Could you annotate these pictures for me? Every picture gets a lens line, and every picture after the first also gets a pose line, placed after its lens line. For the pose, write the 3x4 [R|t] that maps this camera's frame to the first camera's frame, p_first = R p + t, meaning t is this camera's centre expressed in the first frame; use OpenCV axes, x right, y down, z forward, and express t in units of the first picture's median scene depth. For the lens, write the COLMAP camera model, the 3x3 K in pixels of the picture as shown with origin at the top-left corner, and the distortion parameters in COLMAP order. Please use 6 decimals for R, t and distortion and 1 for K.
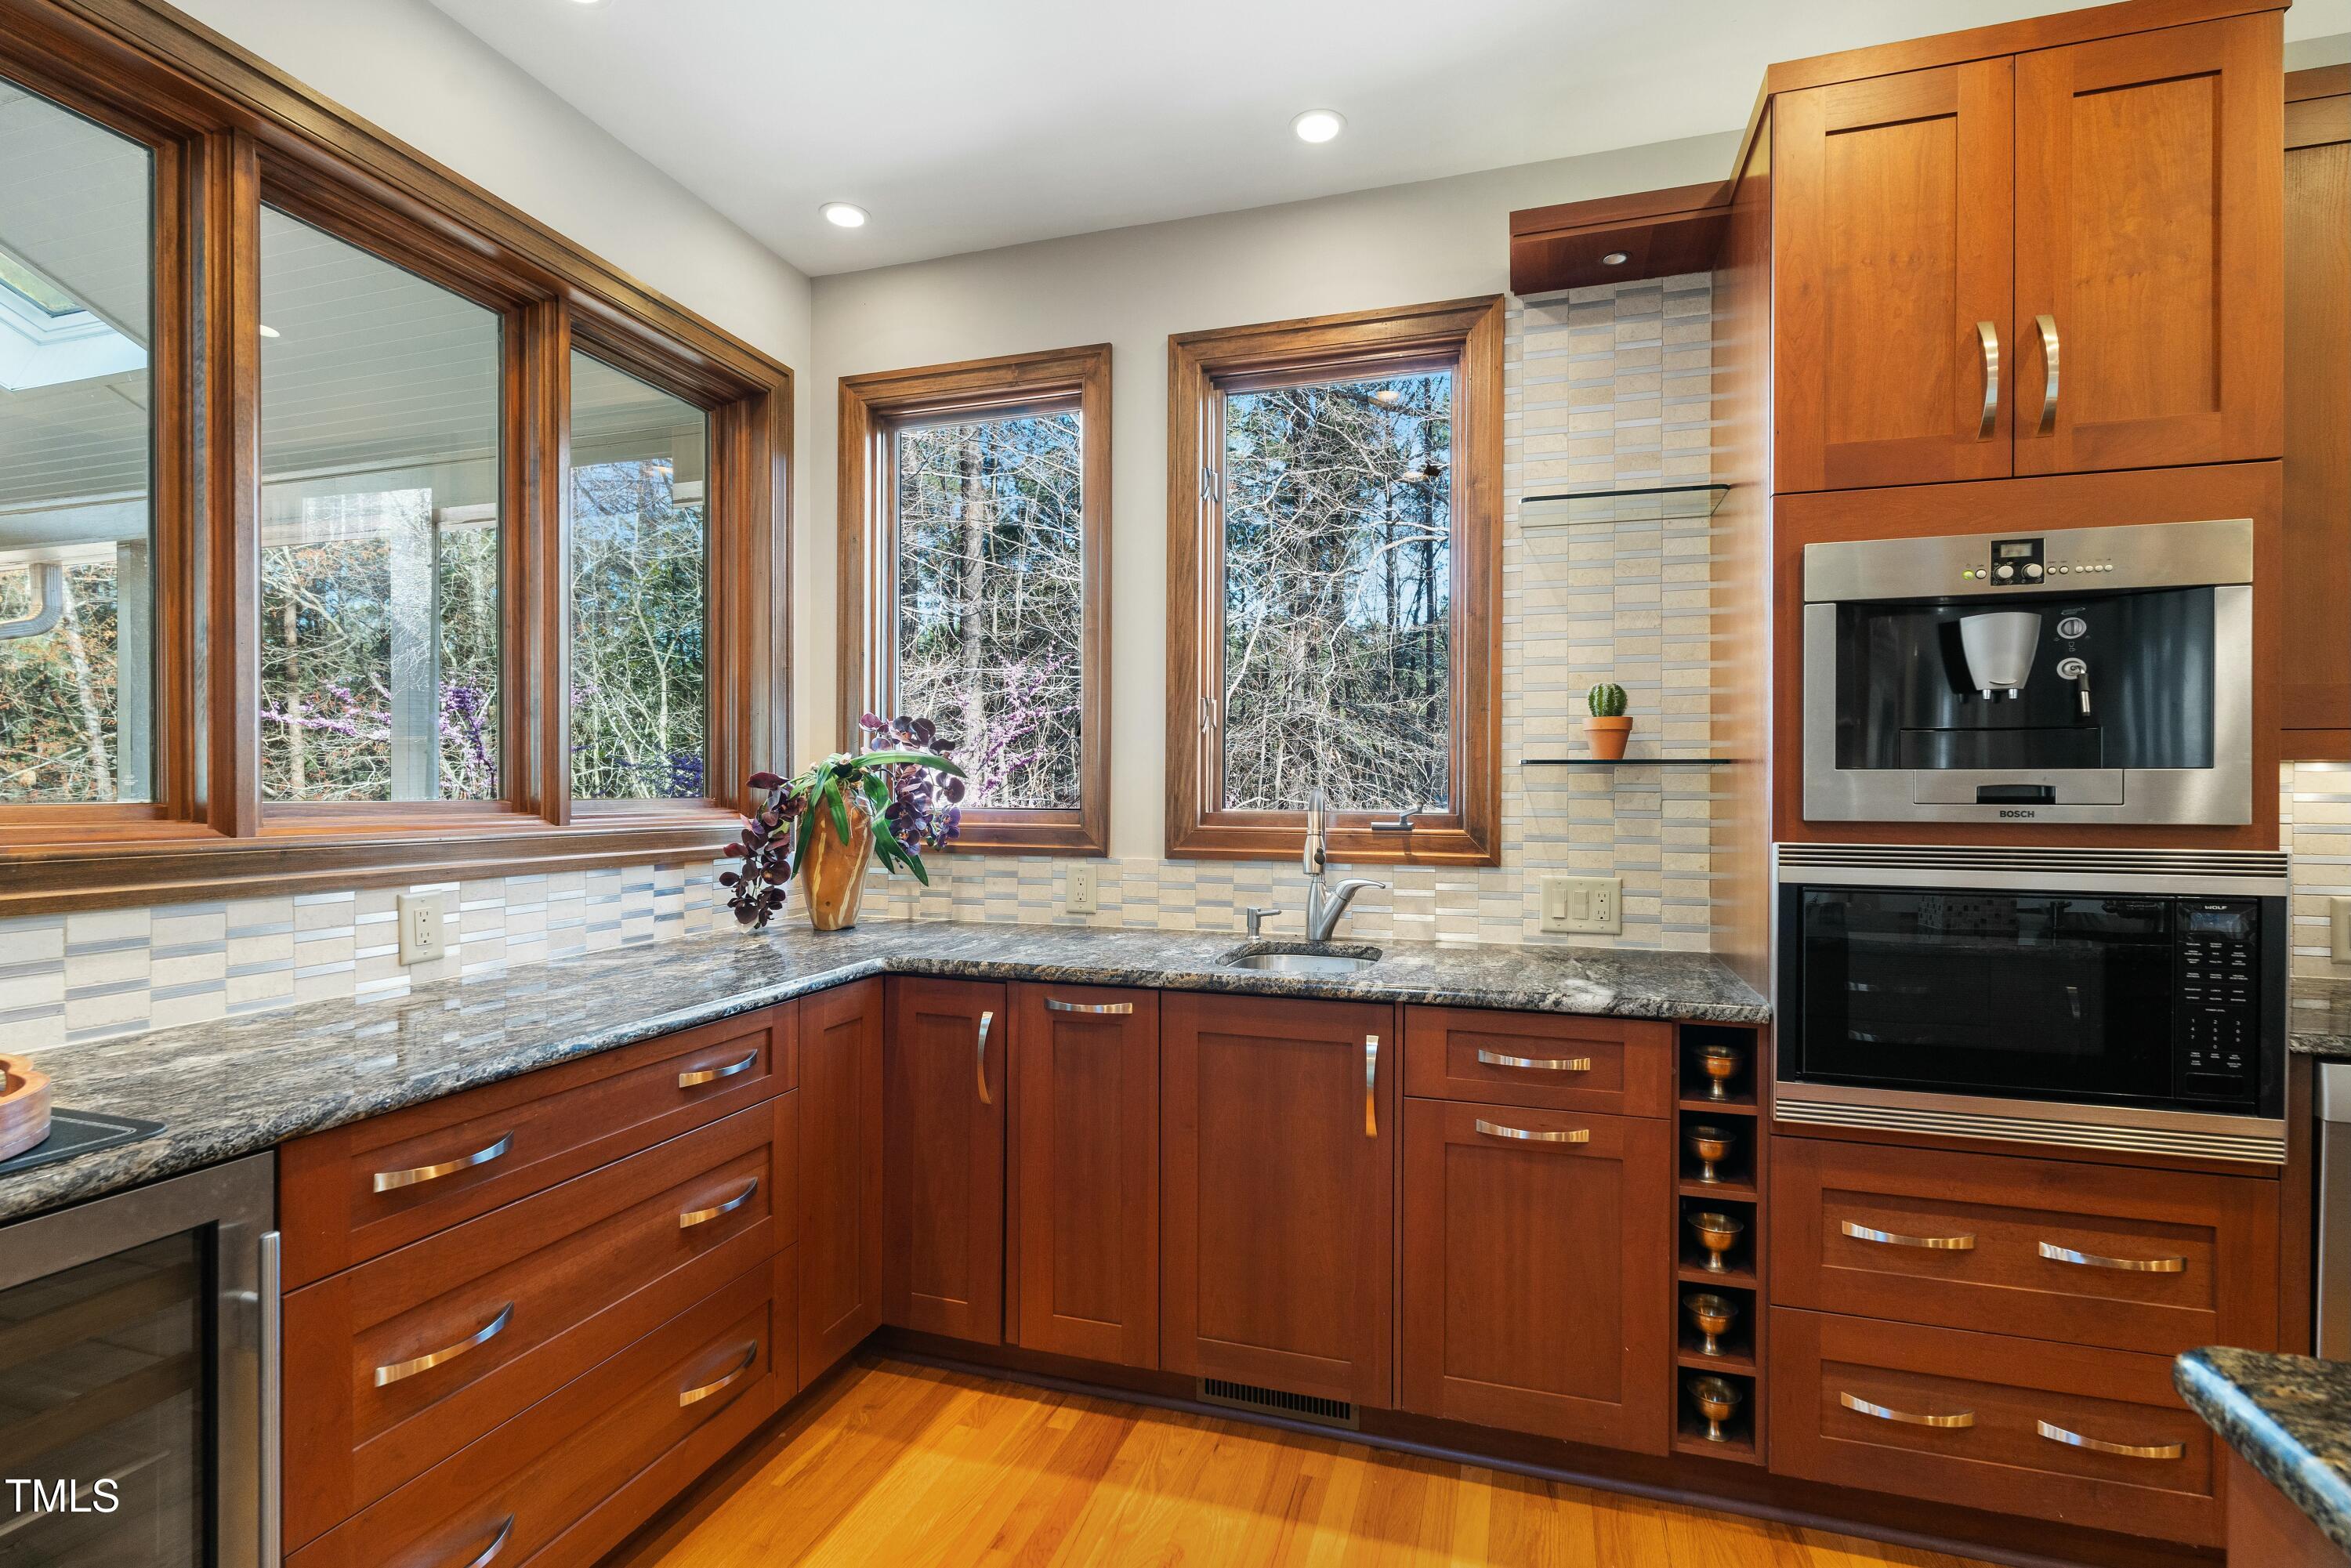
lens RADIAL K [[1100.4, 0, 1164.9], [0, 1100.4, 792.0], [0, 0, 1]] dist [-0.000997, 0.001173]
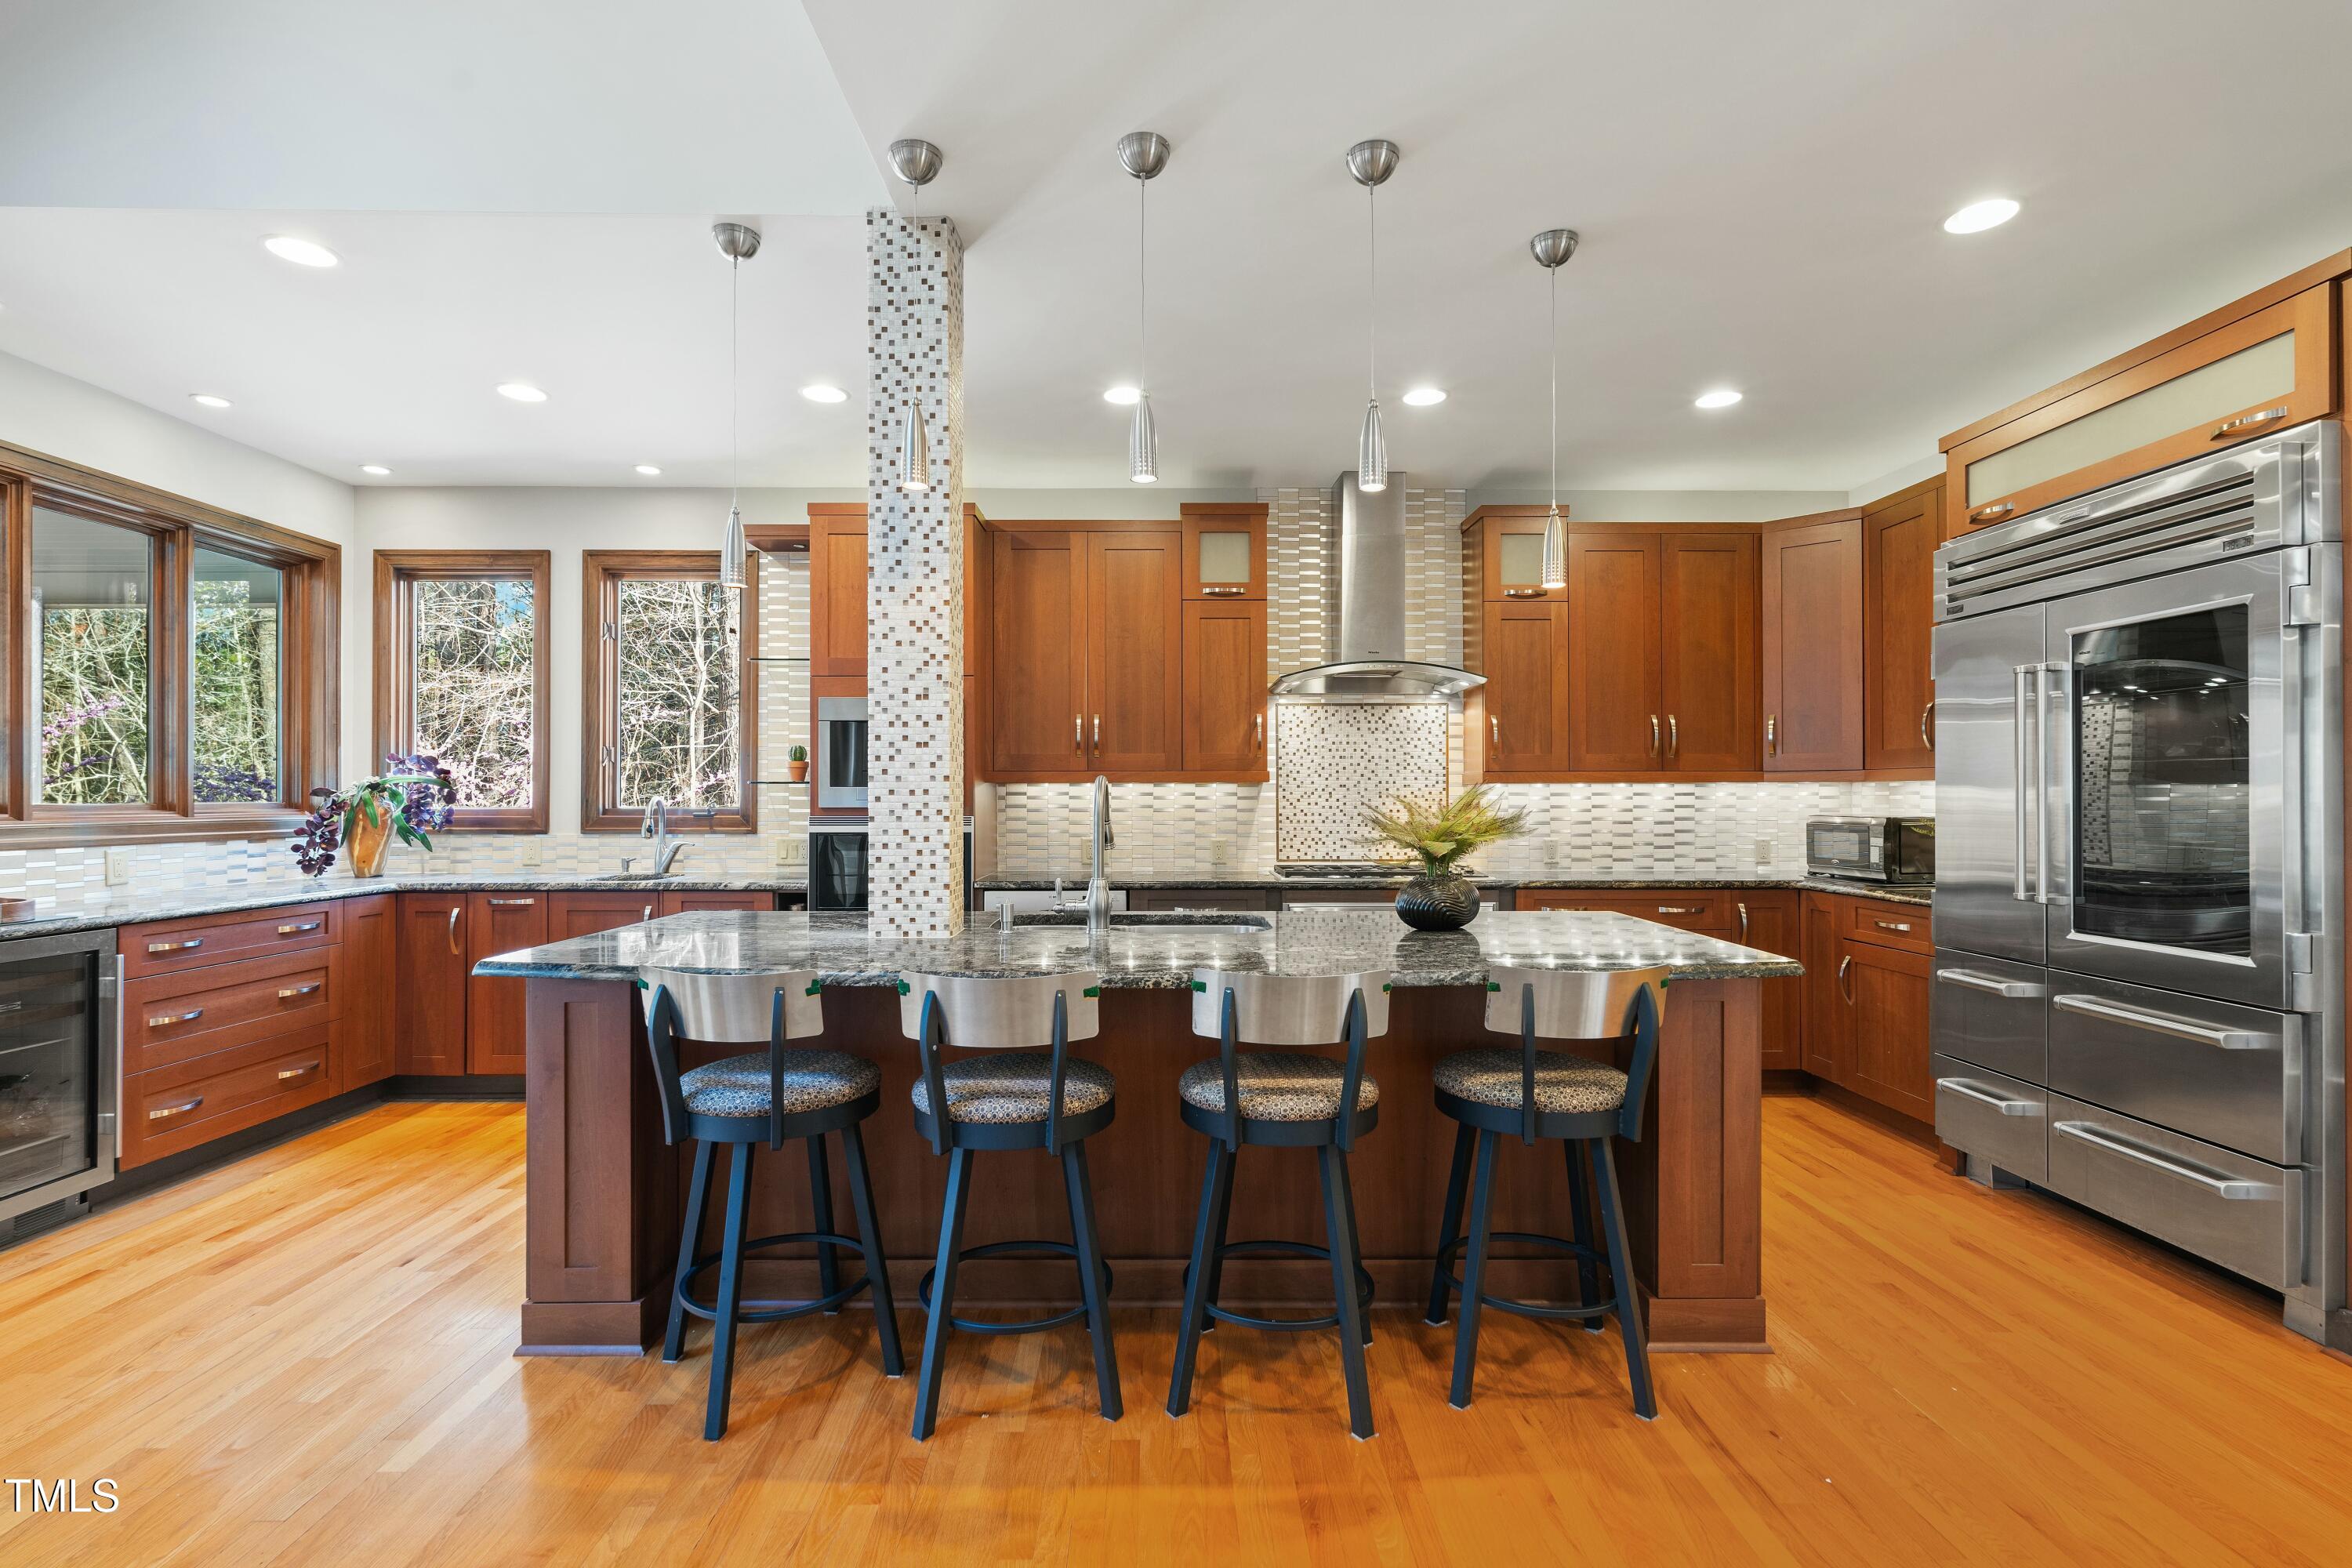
lens RADIAL K [[1100.9, 0, 1176.2], [0, 1100.9, 790.1], [0, 0, 1]] dist [-0.000997, 0.001173]
pose [[0.948399, -0.002332, 0.317070, 0.377383], [0.004577, 0.999969, -0.006337, 0.003627], [-0.317045, 0.007461, 0.948381, -1.110745]]
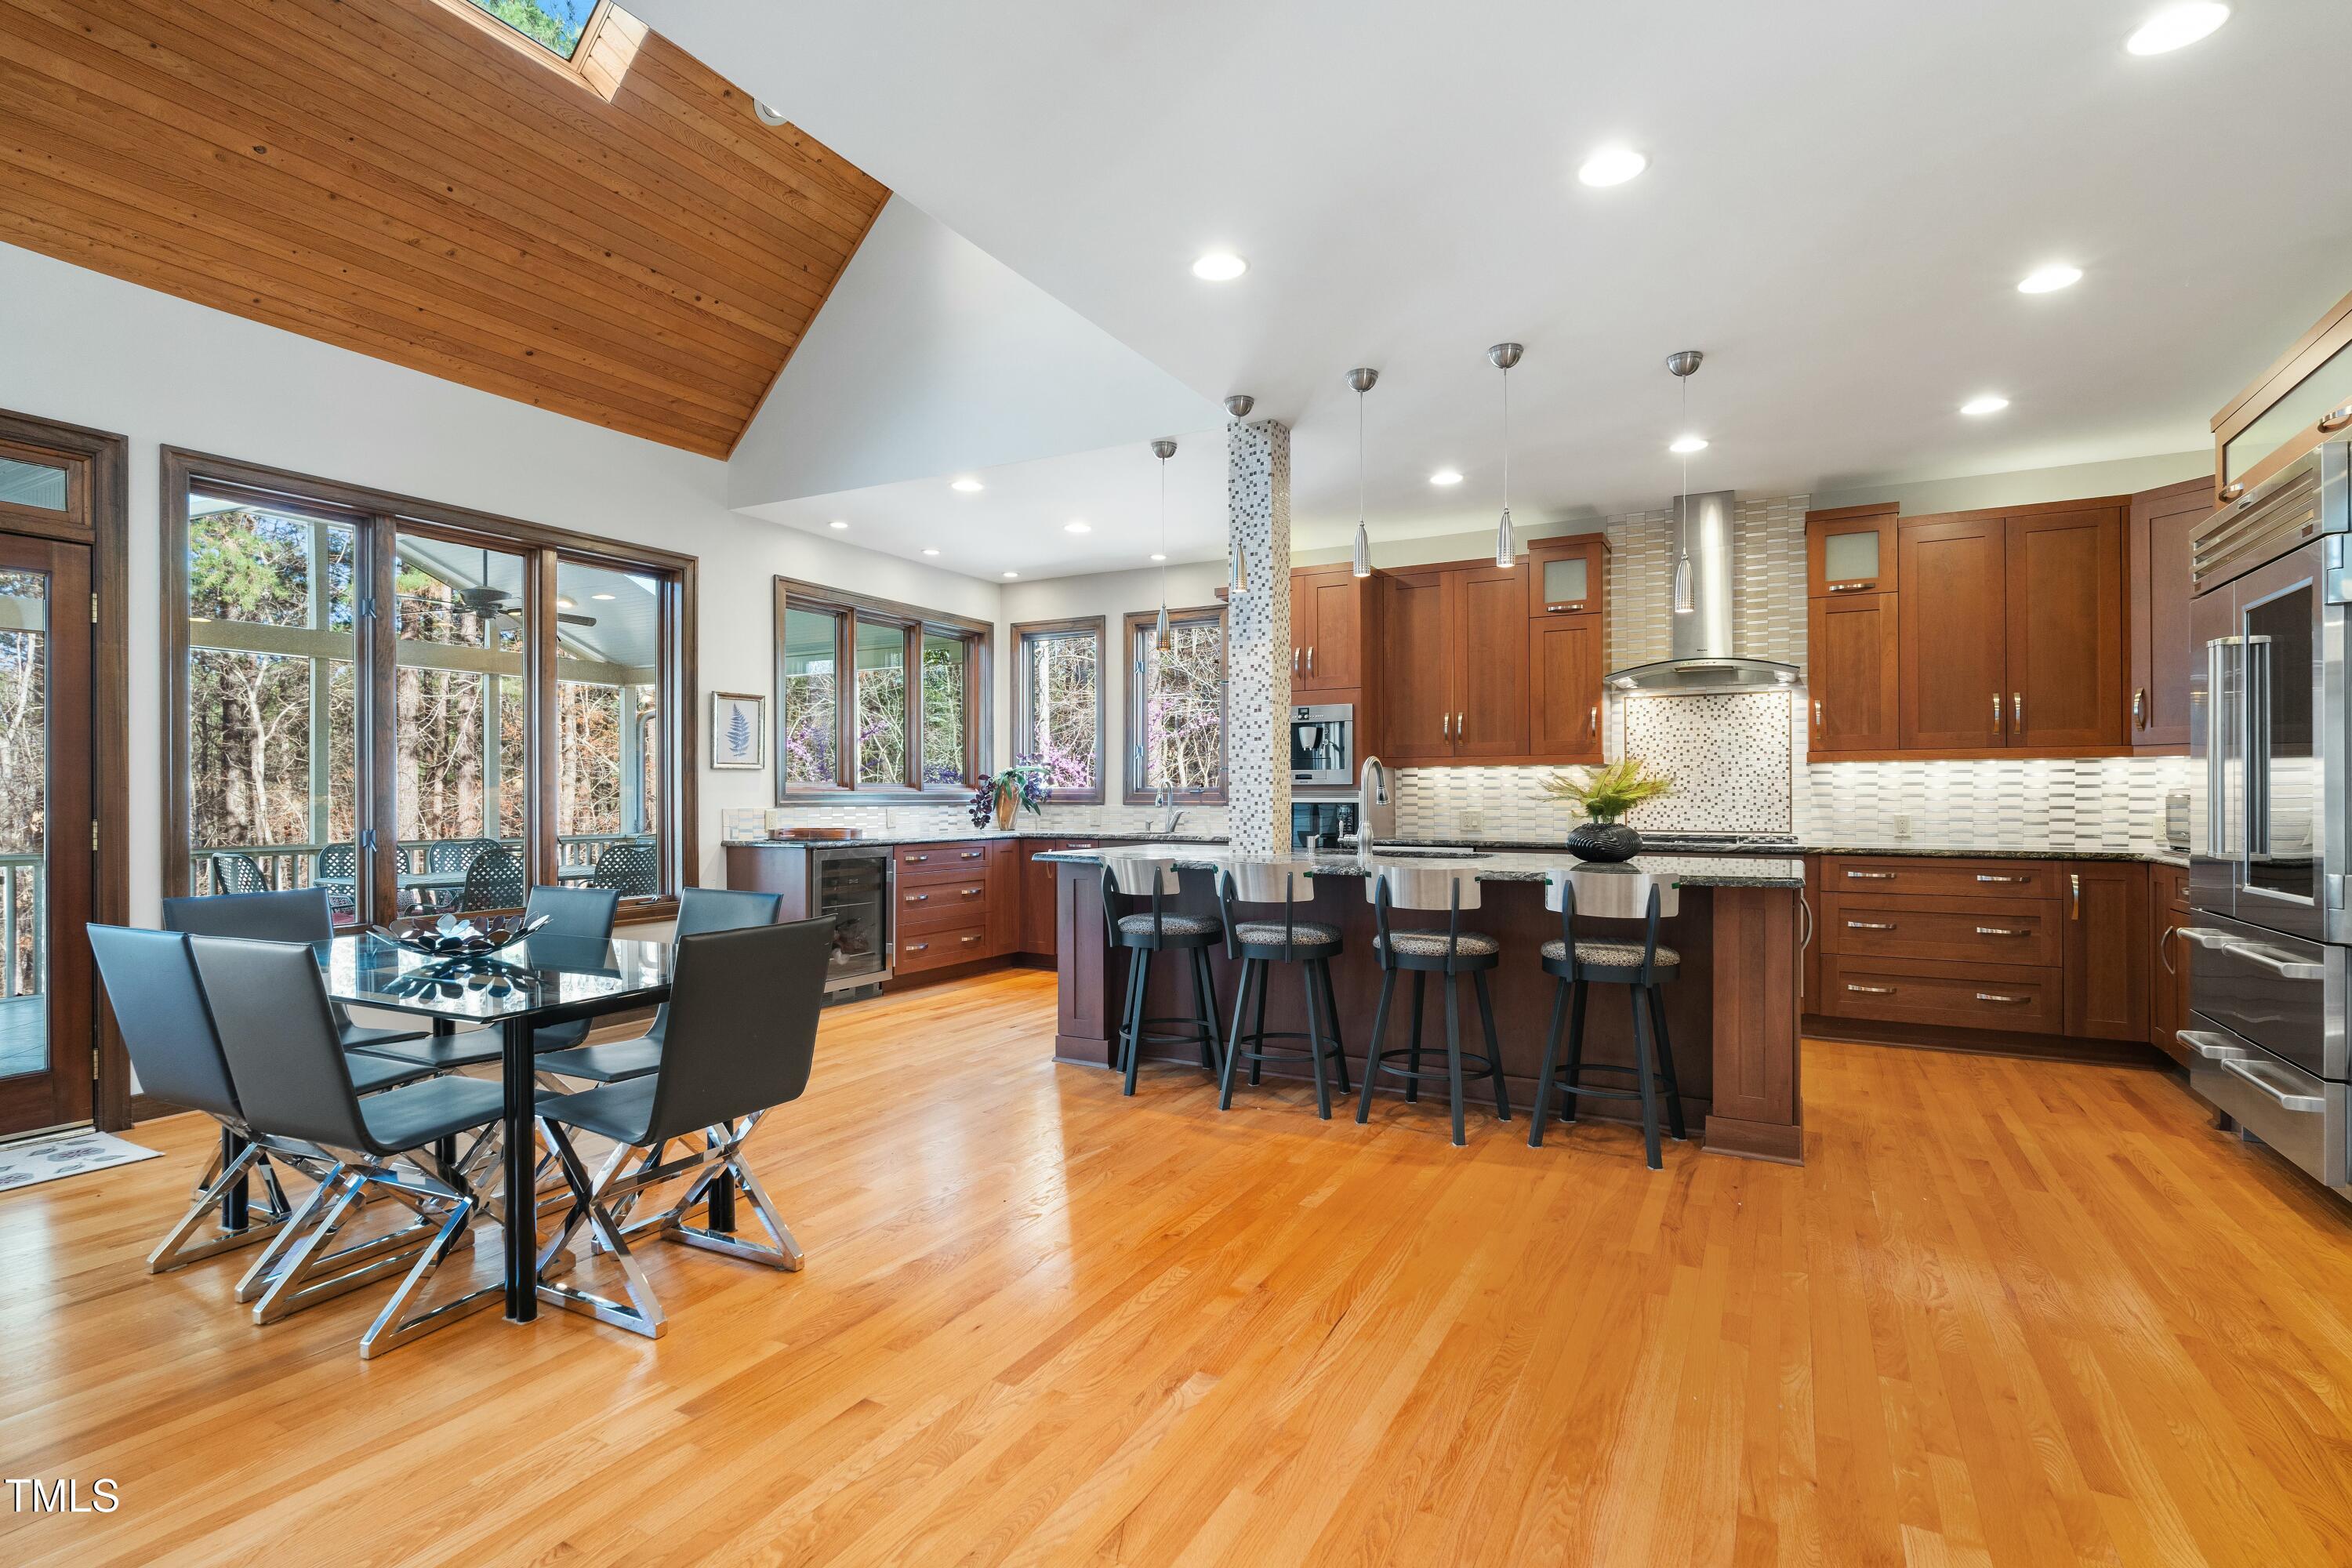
lens RADIAL K [[1137.3, 0, 1173.4], [0, 1137.3, 789.0], [0, 0, 1]] dist [0.004845, 0.000473]
pose [[0.982153, -0.005277, -0.188009, 0.683536], [0.003903, 0.999963, -0.007674, 0.044997], [0.188043, 0.006803, 0.982137, -1.828532]]
